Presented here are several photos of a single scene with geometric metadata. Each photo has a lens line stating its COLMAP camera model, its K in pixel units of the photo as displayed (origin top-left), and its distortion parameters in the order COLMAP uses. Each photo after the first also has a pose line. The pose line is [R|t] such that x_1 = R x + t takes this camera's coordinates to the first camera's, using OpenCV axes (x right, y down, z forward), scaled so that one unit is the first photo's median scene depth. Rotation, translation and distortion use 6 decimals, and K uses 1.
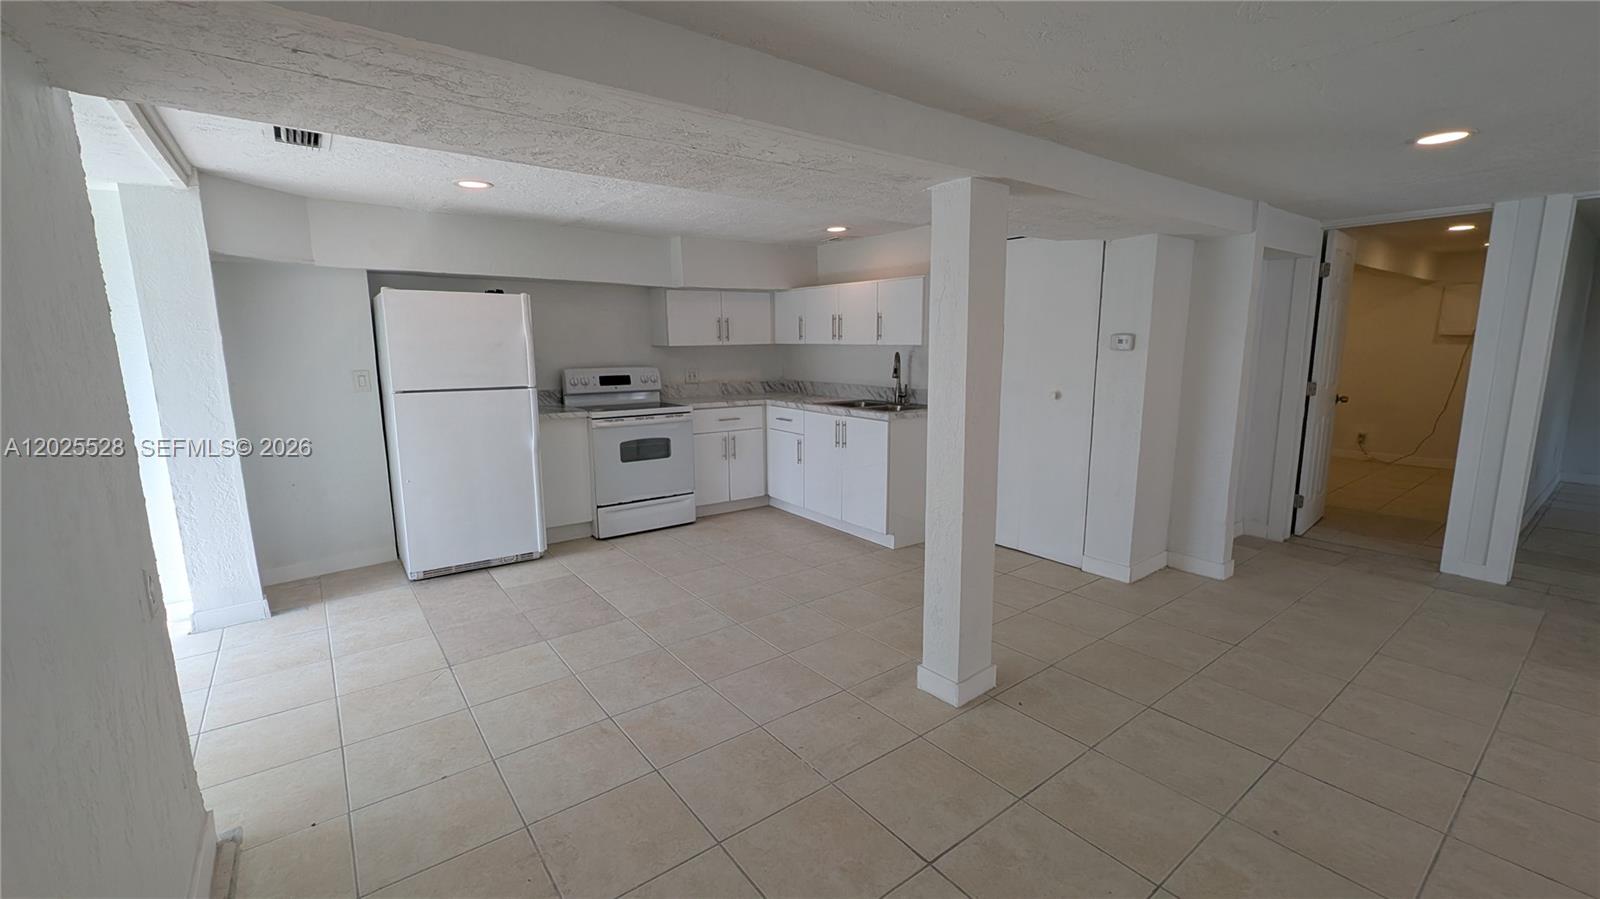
lens RADIAL K [[660.2, 0, 800.0], [0, 660.2, 449.5], [0, 0, 1]] dist [0.002610, 0.000102]
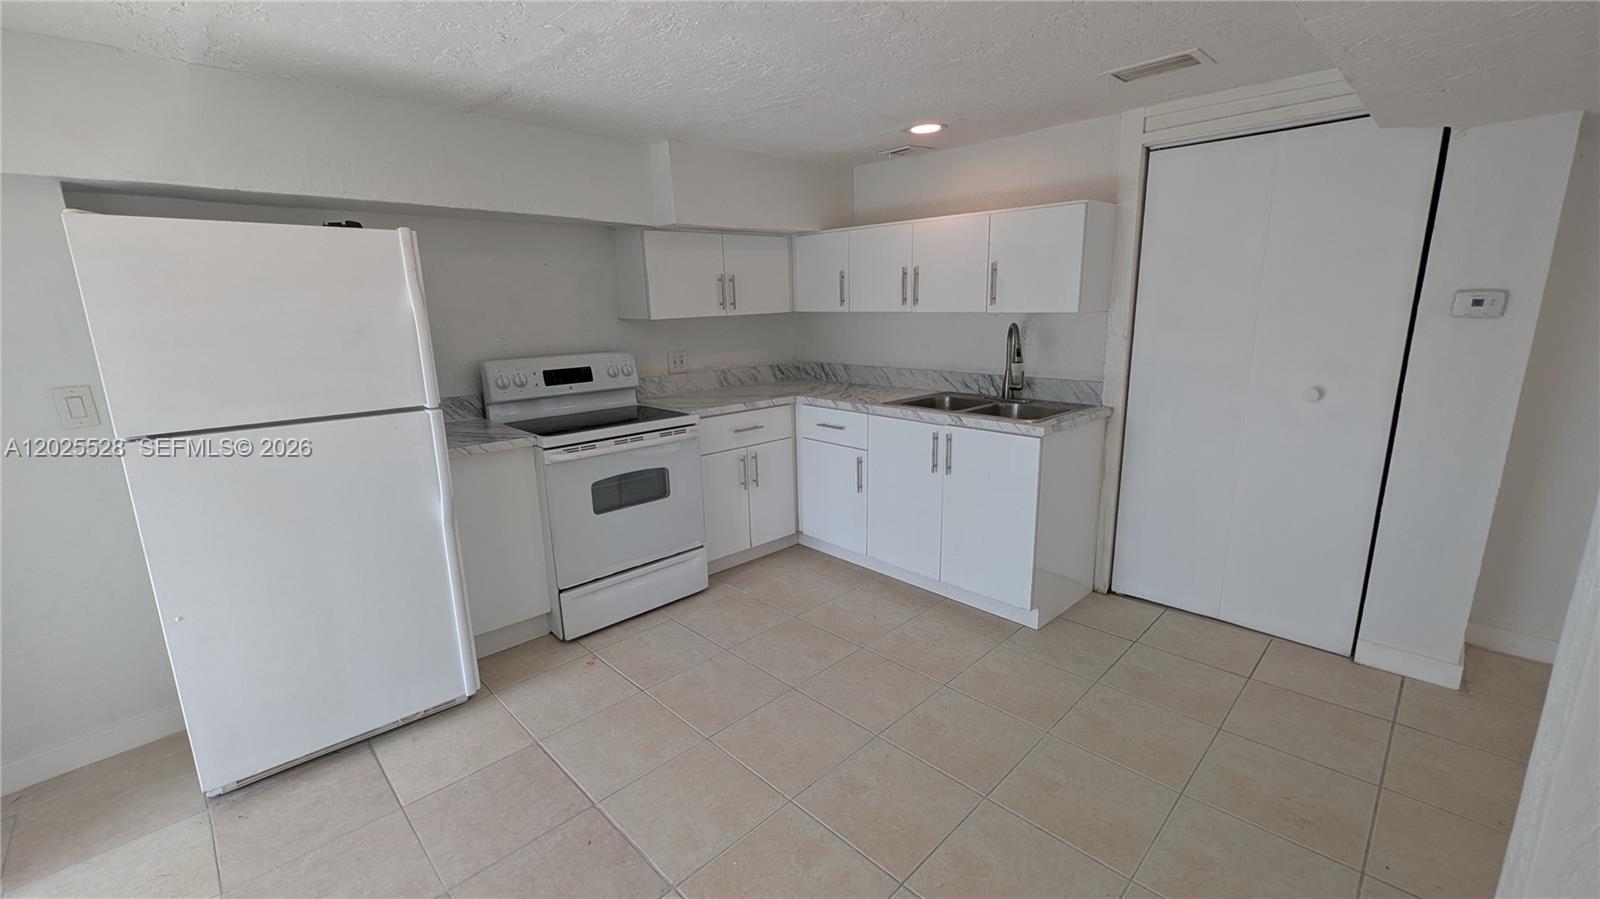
lens RADIAL K [[661.9, 0, 800.0], [0, 661.9, 449.5], [0, 0, 1]] dist [-0.002329, -0.000204]
pose [[0.991617, -0.044313, 0.121373, -0.140644], [0.037391, 0.997574, 0.058723, -0.063794], [-0.123680, -0.053692, 0.990868, 0.341148]]
